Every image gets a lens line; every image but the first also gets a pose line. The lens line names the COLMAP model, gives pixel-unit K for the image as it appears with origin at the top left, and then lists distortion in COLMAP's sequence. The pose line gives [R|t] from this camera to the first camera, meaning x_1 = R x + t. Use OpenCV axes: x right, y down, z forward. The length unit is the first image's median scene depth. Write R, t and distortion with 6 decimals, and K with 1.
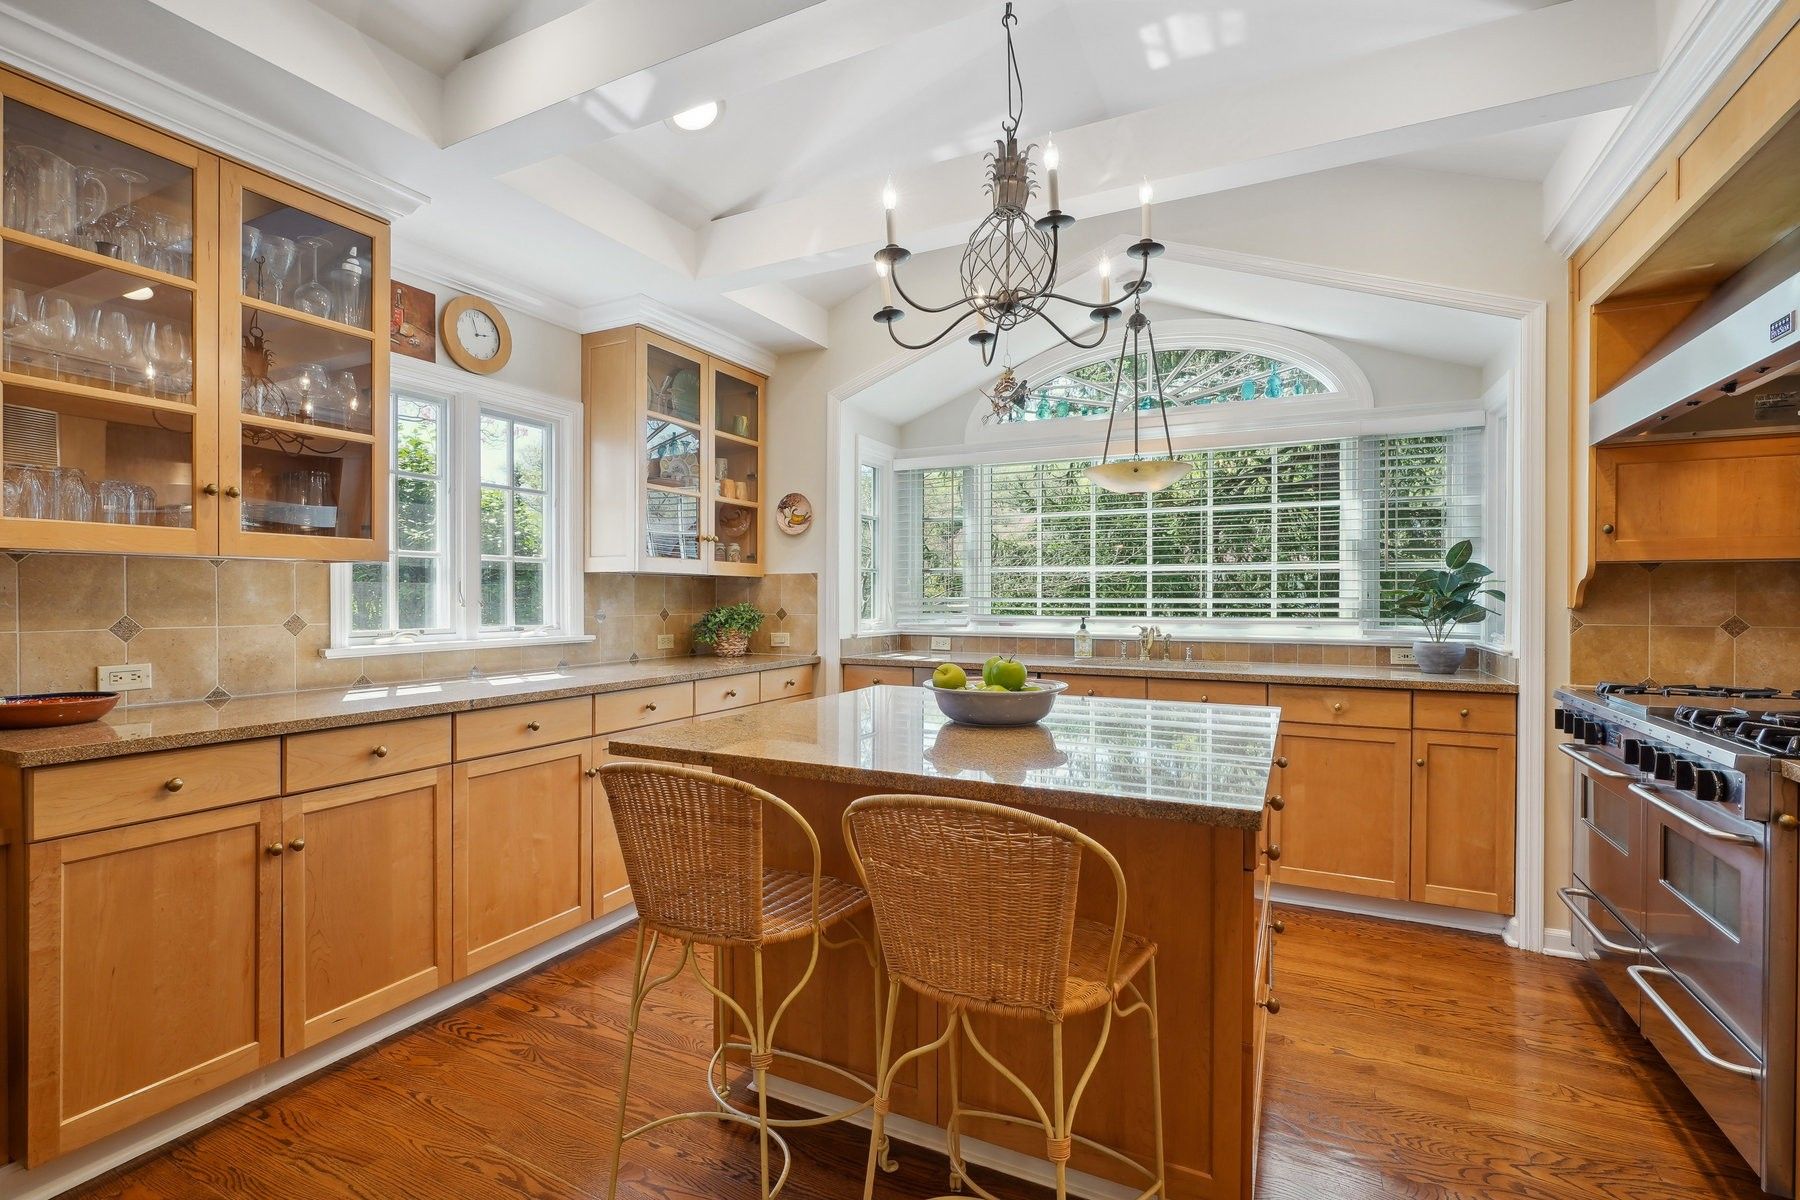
lens RADIAL K [[822.7, 0, 900.0], [0, 822.7, 600.0], [0, 0, 1]] dist [-0.011334, 0.000436]
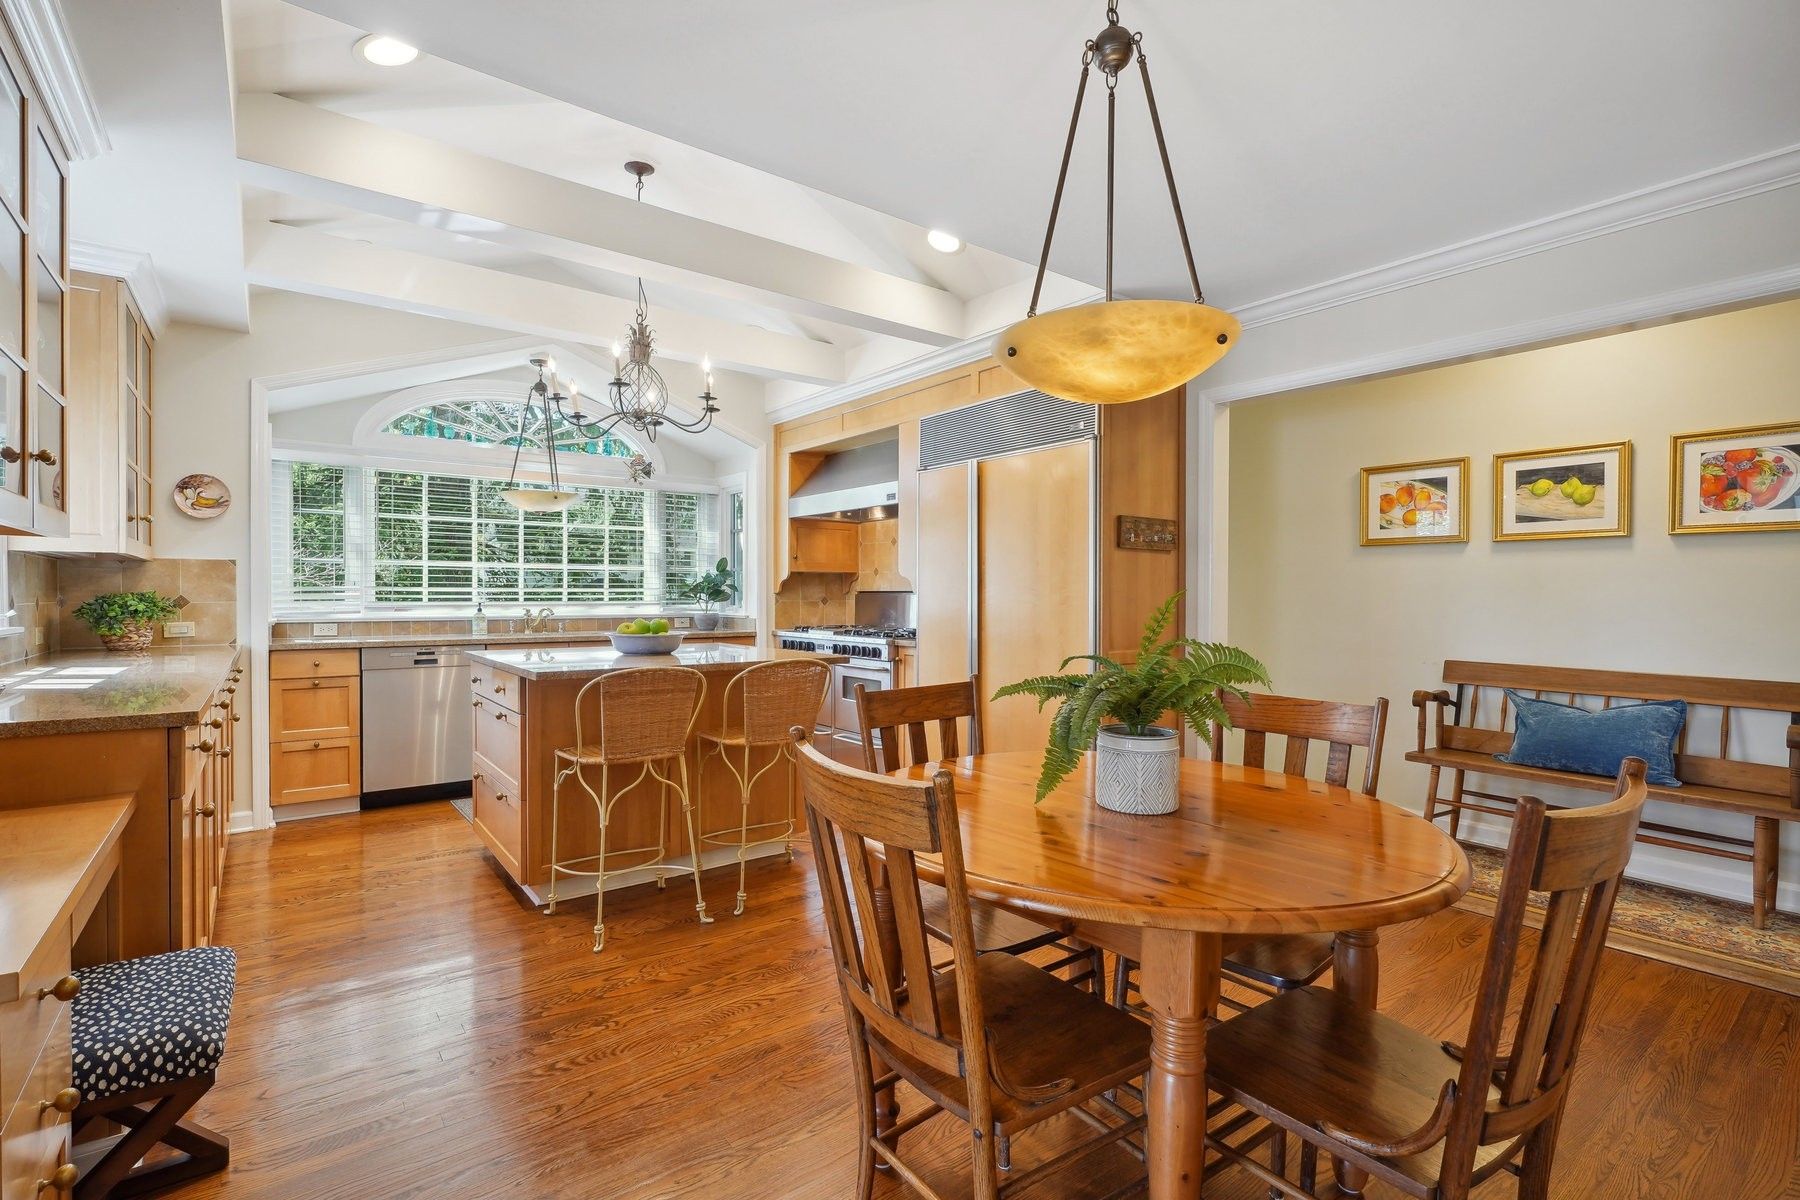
lens RADIAL K [[822.7, 0, 900.0], [0, 822.7, 600.0], [0, 0, 1]] dist [-0.011334, 0.000436]
pose [[0.428243, -0.005742, 0.903645, -0.665822], [0.001211, 0.999983, 0.005781, 0.010861], [-0.903663, -0.001381, 0.428243, -0.134309]]
